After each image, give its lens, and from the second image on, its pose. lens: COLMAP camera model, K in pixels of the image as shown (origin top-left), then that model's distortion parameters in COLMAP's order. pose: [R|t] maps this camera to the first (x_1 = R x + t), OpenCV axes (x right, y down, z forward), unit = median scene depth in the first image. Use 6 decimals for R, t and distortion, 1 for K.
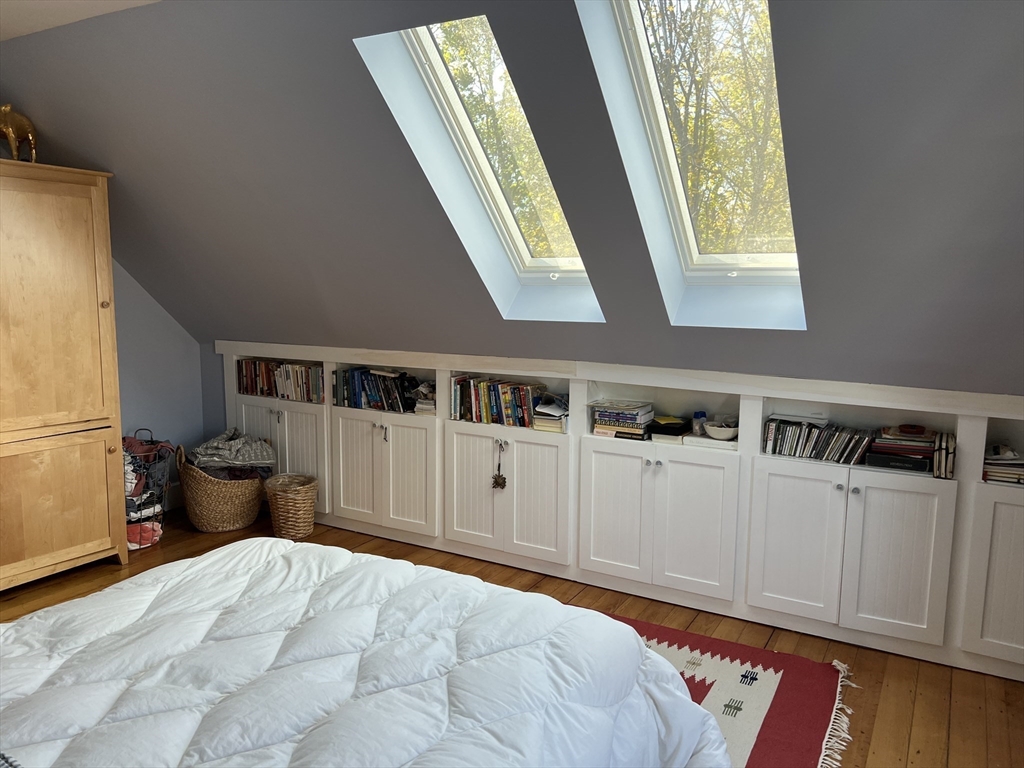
lens RADIAL K [[765.7, 0, 512.9], [0, 765.7, 380.9], [0, 0, 1]] dist [0.016254, 0.000756]
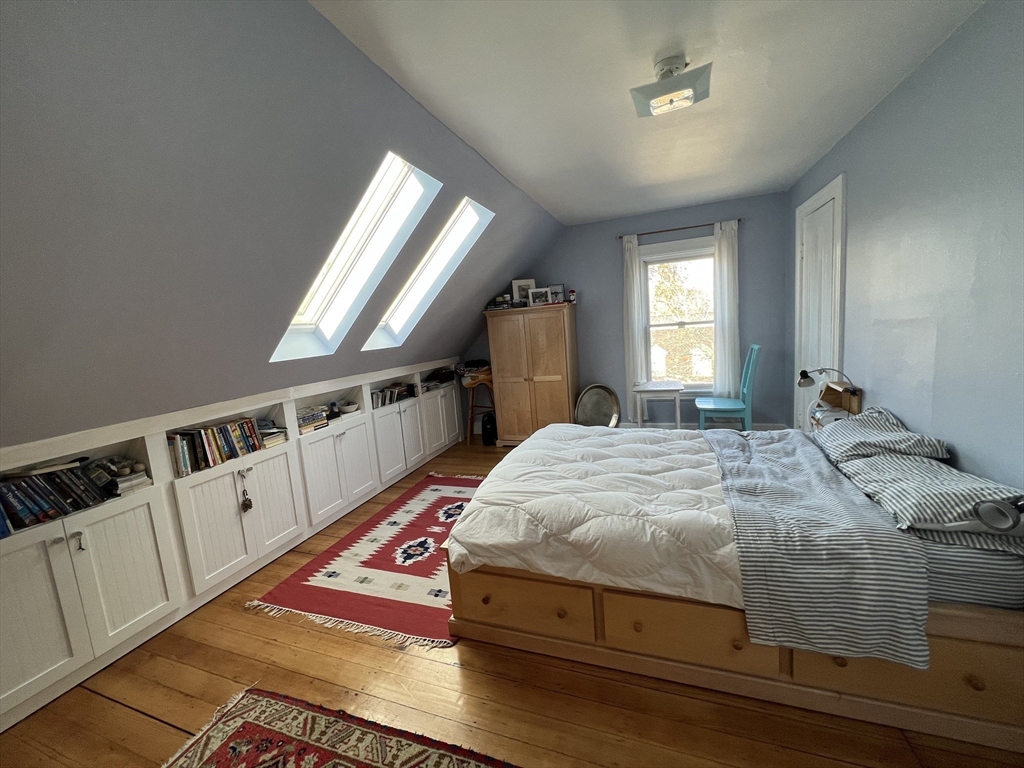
lens RADIAL K [[411.5, 0, 510.8], [0, 411.5, 382.7], [0, 0, 1]] dist [0.000603, 0.000062]
pose [[-0.186136, -0.128248, 0.974118, -0.696407], [0.205651, 0.964398, 0.166264, -0.072565], [-0.960761, 0.231276, -0.153135, 0.669378]]
